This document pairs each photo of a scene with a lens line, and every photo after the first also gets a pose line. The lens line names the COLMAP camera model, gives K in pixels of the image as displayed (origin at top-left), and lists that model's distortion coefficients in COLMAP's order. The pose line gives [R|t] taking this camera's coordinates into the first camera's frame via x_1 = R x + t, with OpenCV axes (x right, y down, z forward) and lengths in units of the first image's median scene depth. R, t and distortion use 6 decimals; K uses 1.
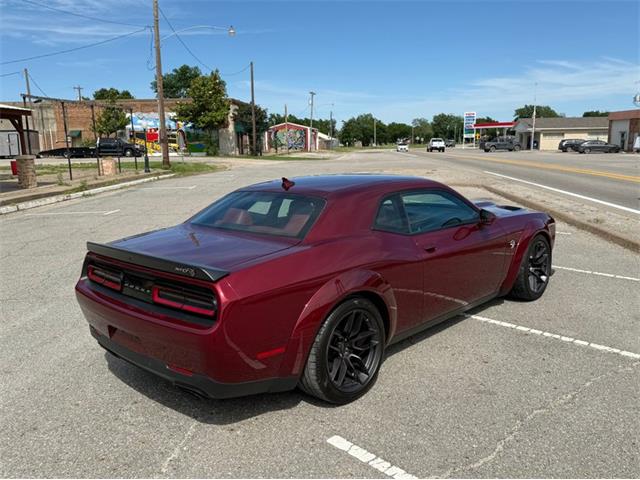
lens RADIAL K [[538.1, 0, 326.0], [0, 538.1, 246.9], [0, 0, 1]] dist [0.103049, -0.186458]
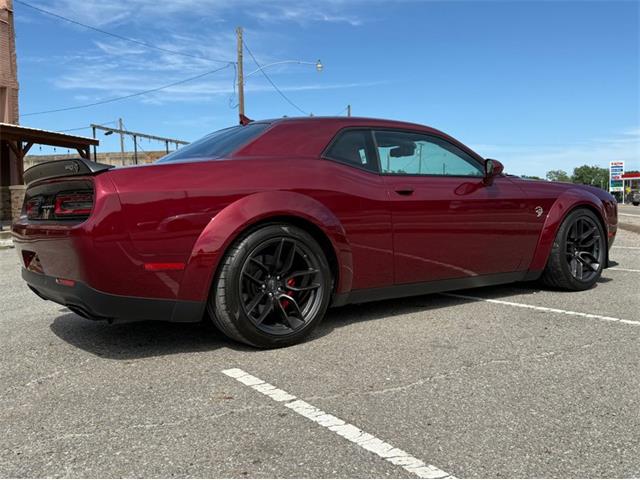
lens RADIAL K [[629.4, 0, 330.9], [0, 629.4, 230.9], [0, 0, 1]] dist [0.005189, -0.008706]
pose [[0.983304, 0.006396, -0.181859, 0.024568], [-0.032844, 0.989207, -0.142796, 0.019694], [0.178983, 0.146384, 0.972901, 0.003853]]
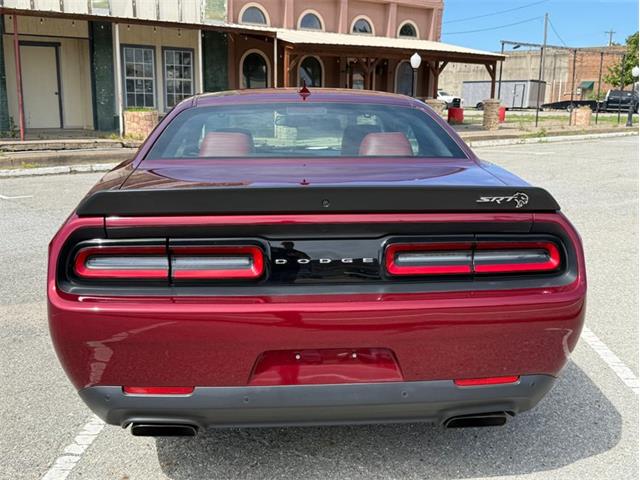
lens RADIAL K [[680.4, 0, 321.7], [0, 680.4, 237.1], [0, 0, 1]] dist [0.199828, -0.468081]
pose [[0.683173, 0.169283, -0.710365, 0.082135], [-0.166574, 0.983240, 0.074113, 0.019312], [0.711005, 0.067696, 0.699921, -0.059814]]
